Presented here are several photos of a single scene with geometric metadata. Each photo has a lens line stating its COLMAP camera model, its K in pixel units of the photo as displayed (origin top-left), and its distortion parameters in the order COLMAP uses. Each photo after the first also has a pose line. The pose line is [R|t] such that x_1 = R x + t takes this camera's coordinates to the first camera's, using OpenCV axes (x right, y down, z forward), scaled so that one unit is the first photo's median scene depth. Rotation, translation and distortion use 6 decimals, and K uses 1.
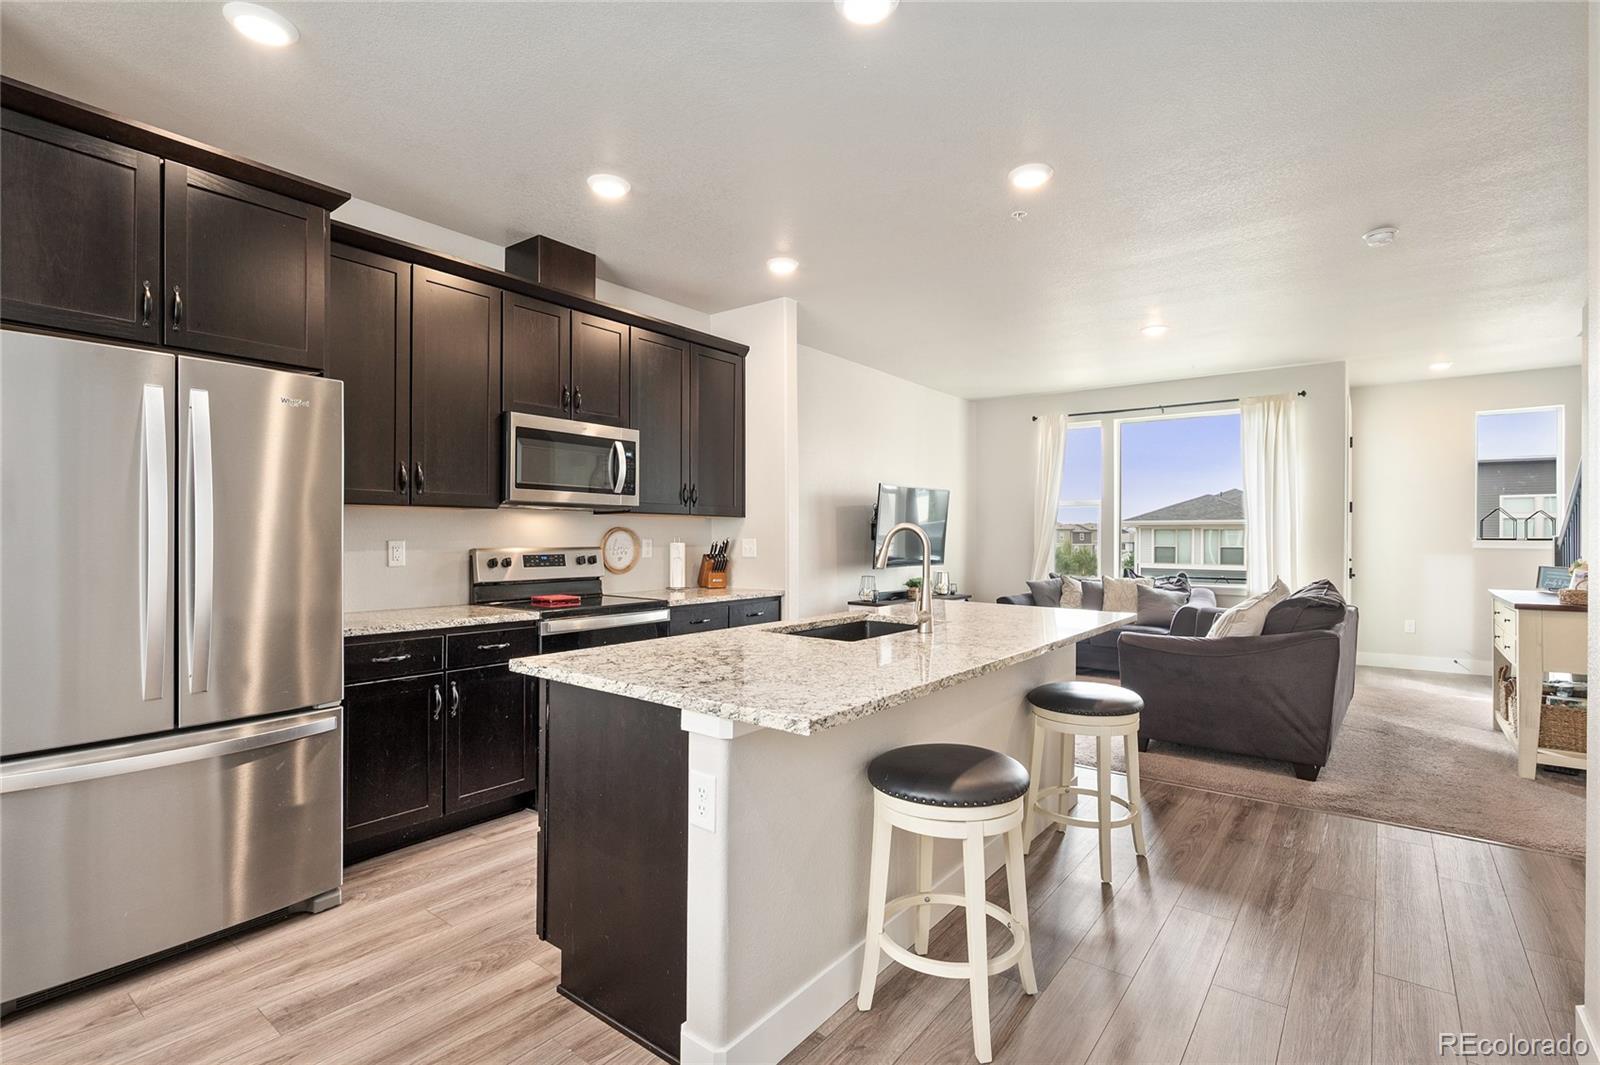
lens RADIAL K [[751.8, 0, 805.1], [0, 751.8, 536.7], [0, 0, 1]] dist [0.001004, -0.000763]
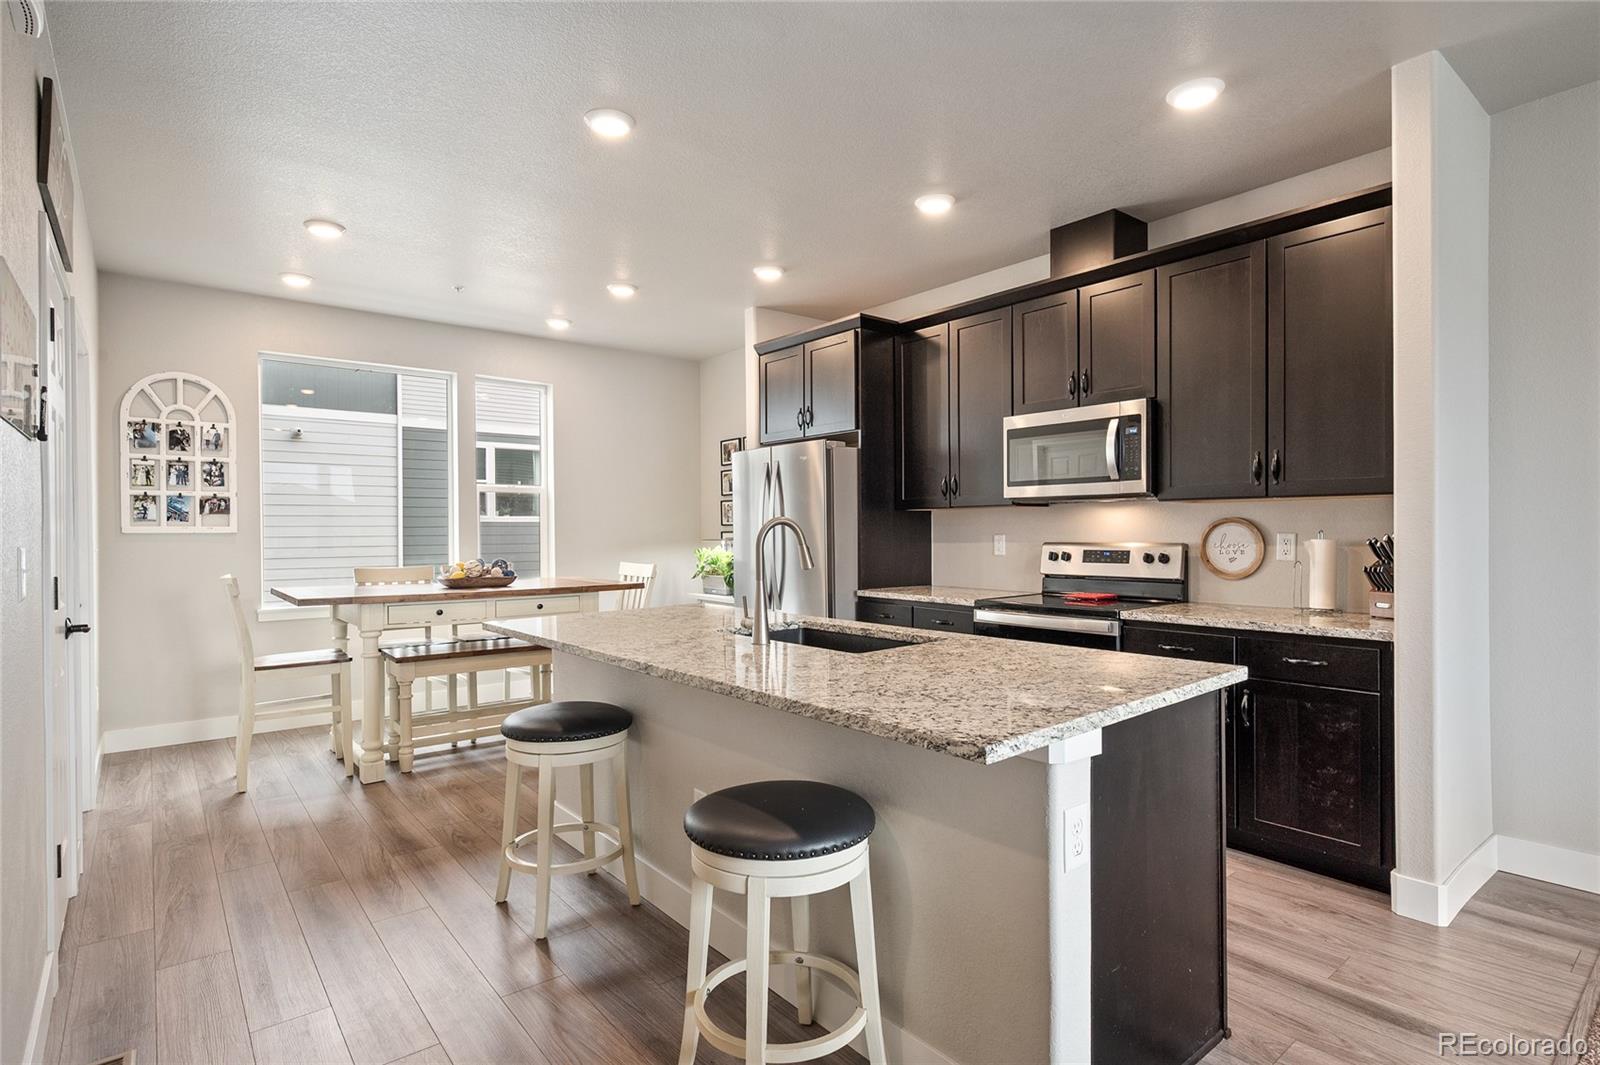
lens RADIAL K [[801.4, 0, 802.7], [0, 801.4, 535.4], [0, 0, 1]] dist [-0.003669, -0.000629]
pose [[-0.232683, 0.005533, -0.972537, 0.724200], [0.005725, 0.999974, 0.004319, -0.001185], [0.972536, -0.004563, -0.232709, 0.878478]]
